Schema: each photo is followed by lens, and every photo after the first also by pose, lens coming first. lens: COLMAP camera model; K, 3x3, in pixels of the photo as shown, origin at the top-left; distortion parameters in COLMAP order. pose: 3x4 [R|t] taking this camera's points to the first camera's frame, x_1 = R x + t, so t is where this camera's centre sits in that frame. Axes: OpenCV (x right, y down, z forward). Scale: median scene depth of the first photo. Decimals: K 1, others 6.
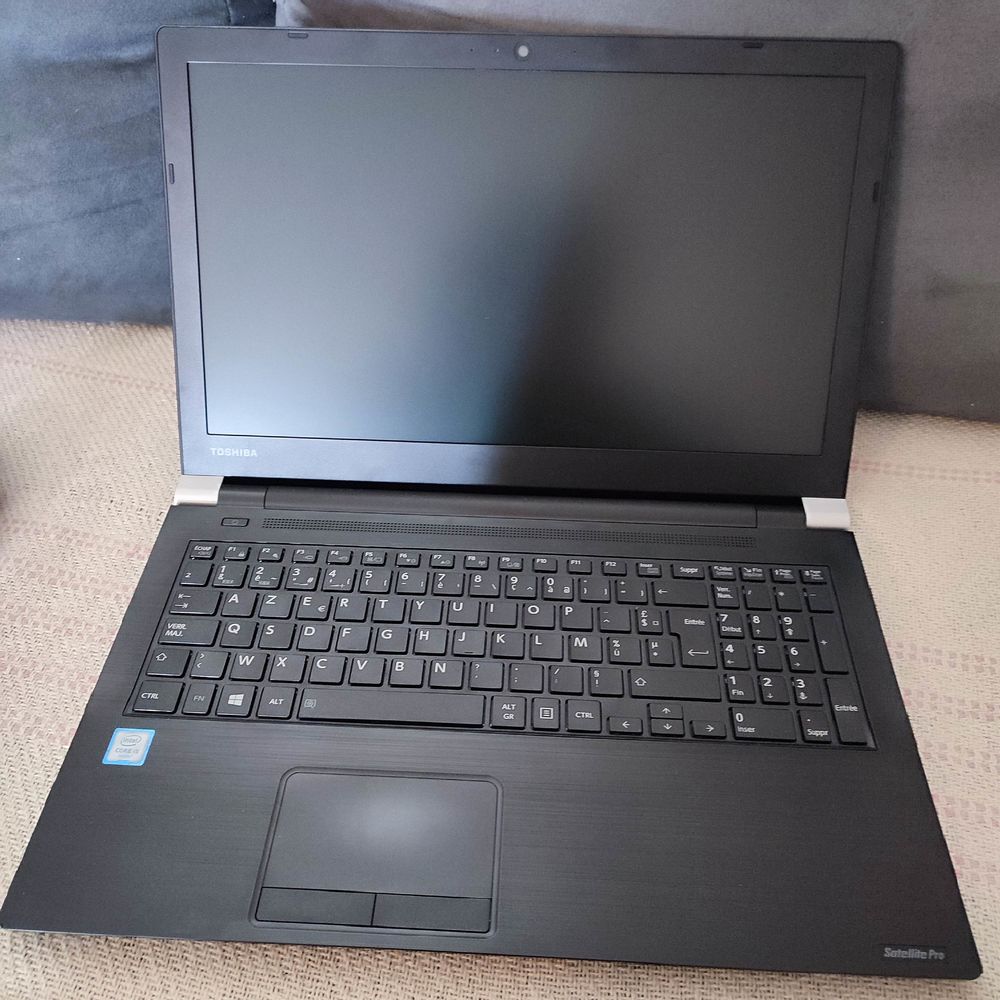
lens RADIAL K [[933.5, 0, 496.0], [0, 933.5, 510.5], [0, 0, 1]] dist [0.001279, 0.014123]
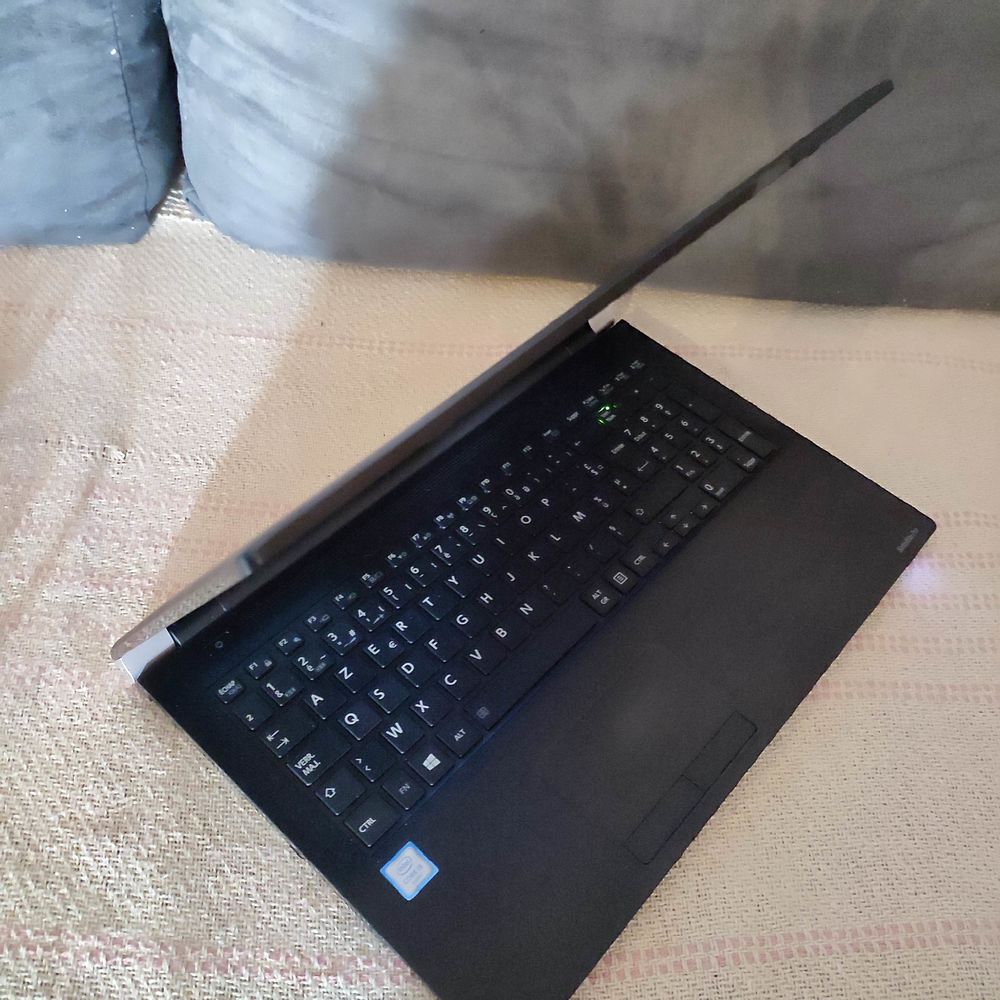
lens RADIAL K [[933.5, 0, 496.0], [0, 933.5, 510.5], [0, 0, 1]] dist [0.001279, 0.014123]
pose [[0.642665, -0.577307, 0.503685, -0.535223], [0.481863, 0.815689, 0.320094, -0.273152], [-0.595643, 0.036994, 0.802397, 0.152027]]
